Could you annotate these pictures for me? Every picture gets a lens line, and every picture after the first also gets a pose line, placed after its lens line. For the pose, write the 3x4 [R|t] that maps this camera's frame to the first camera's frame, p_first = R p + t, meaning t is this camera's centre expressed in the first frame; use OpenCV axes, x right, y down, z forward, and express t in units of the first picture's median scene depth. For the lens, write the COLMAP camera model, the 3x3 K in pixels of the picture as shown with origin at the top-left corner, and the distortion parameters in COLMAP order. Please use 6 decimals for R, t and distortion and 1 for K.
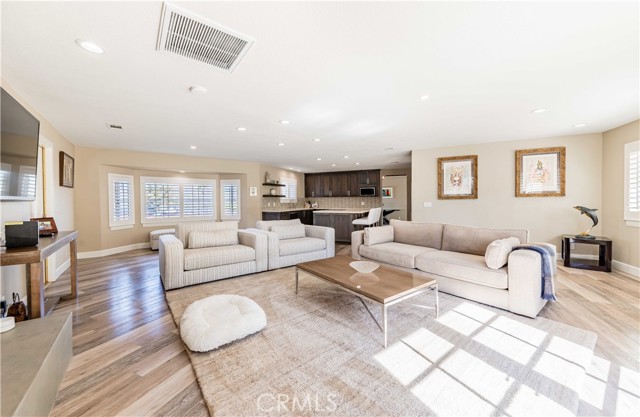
lens RADIAL K [[237.6, 0, 319.3], [0, 237.6, 203.9], [0, 0, 1]] dist [-0.000007, 0.000009]
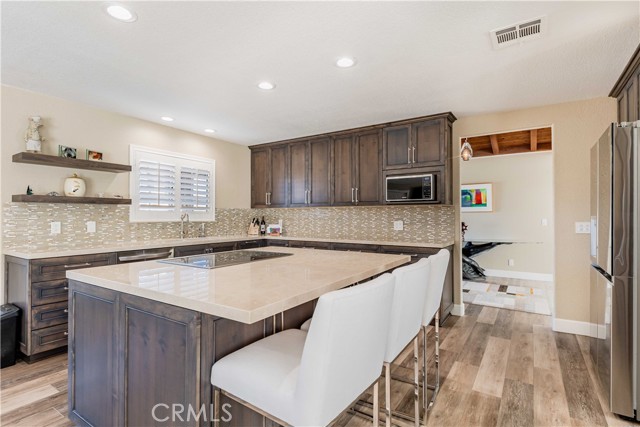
lens RADIAL K [[318.5, 0, 321.8], [0, 318.5, 209.3], [0, 0, 1]] dist [0.003384, 0.000566]
pose [[0.984257, 0.005819, -0.176646, 0.155726], [-0.011753, 0.999400, -0.032567, -0.009621], [0.176351, 0.034130, 0.983735, 0.537678]]
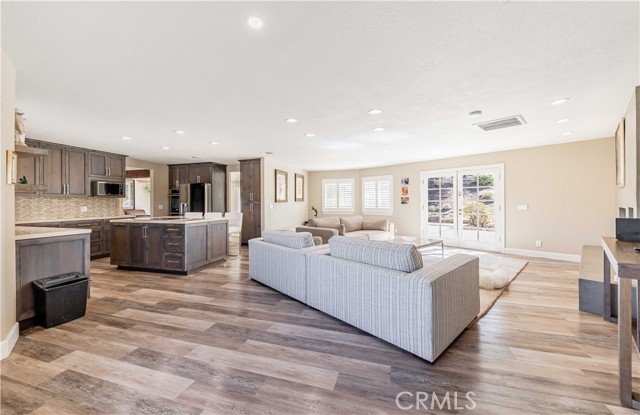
lens RADIAL K [[256.8, 0, 320.0], [0, 256.8, 207.5], [0, 0, 1]] dist [-0.000911, -0.000152]
pose [[-0.101523, -0.008533, 0.994797, -0.461501], [0.016744, 0.999807, 0.010285, -0.003324], [-0.994692, 0.017701, -0.101360, 0.510250]]
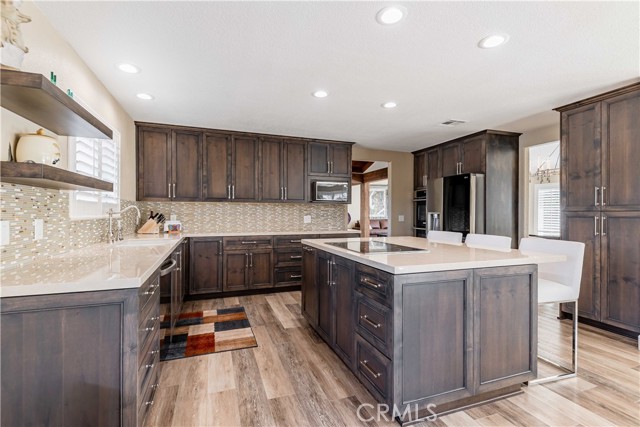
lens RADIAL K [[290.4, 0, 316.1], [0, 290.4, 211.5], [0, 0, 1]] dist [0.019485, -0.000016]
pose [[0.735245, 0.015691, 0.677620, -0.156468], [-0.003807, 0.999812, -0.019021, -0.006641], [-0.677790, 0.011406, 0.735167, 0.600937]]
